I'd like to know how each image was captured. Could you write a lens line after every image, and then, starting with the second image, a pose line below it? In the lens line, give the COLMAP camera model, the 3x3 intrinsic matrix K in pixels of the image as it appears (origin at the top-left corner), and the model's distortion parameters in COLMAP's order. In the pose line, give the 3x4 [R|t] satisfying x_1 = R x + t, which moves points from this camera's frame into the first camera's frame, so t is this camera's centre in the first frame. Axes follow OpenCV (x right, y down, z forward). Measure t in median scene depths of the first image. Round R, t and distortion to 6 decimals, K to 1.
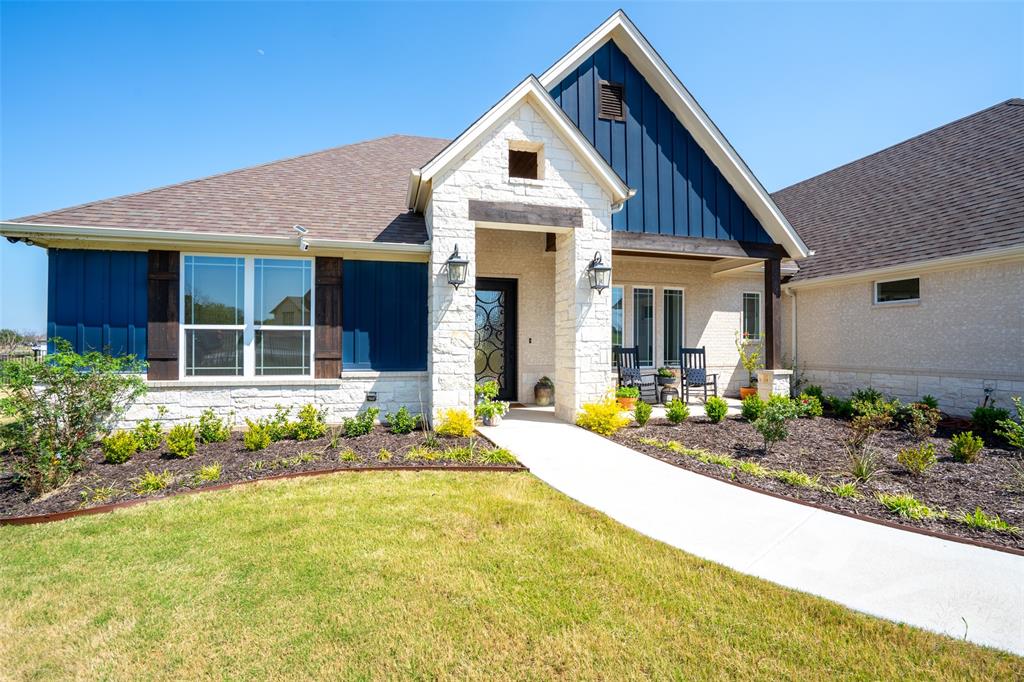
lens RADIAL K [[483.0, 0, 506.9], [0, 483.0, 339.9], [0, 0, 1]] dist [-0.066836, 0.022533]
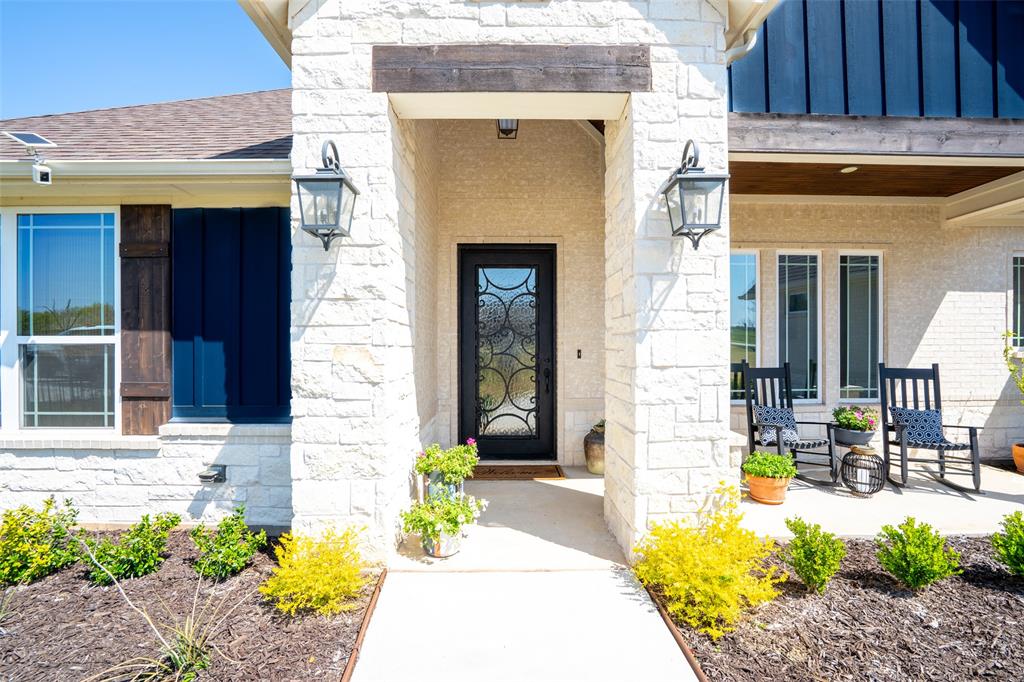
lens RADIAL K [[474.8, 0, 512.0], [0, 474.8, 341.0], [0, 0, 1]] dist [-0.059725, 0.022842]
pose [[0.970703, -0.005802, -0.240212, 0.139689], [0.007692, 0.999946, 0.006932, -0.023190], [0.240159, -0.008576, 0.970696, 0.595774]]
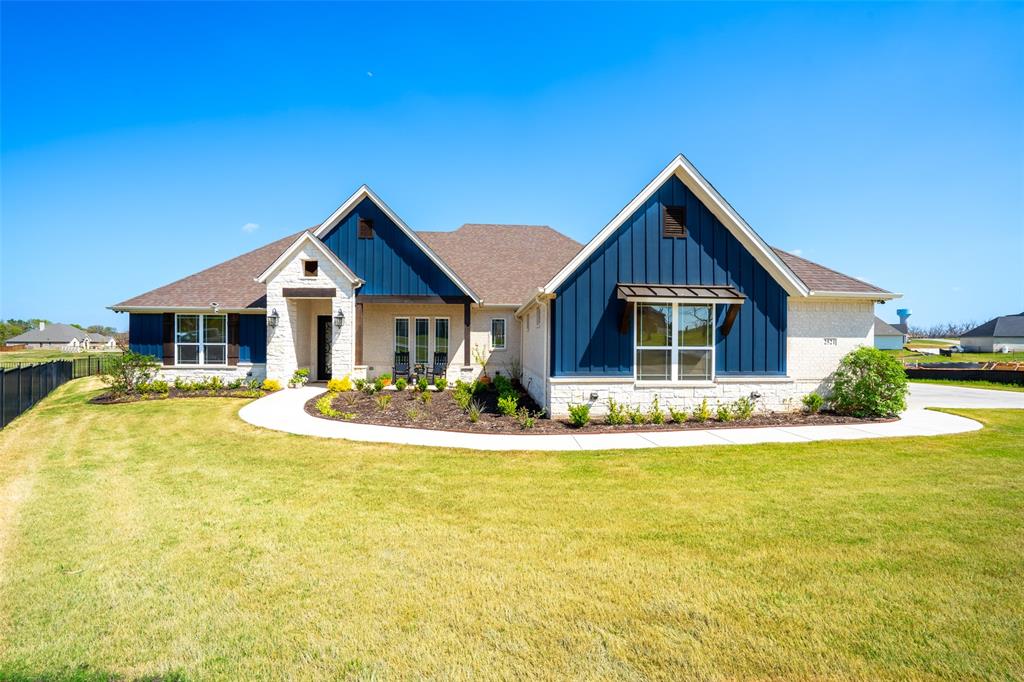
lens RADIAL K [[483.0, 0, 506.9], [0, 483.0, 339.9], [0, 0, 1]] dist [-0.066836, 0.022533]
pose [[0.978689, 0.002395, -0.205336, 1.372585], [-0.000406, 0.999953, 0.009731, -0.066827], [0.205350, -0.009441, 0.978643, -0.953128]]
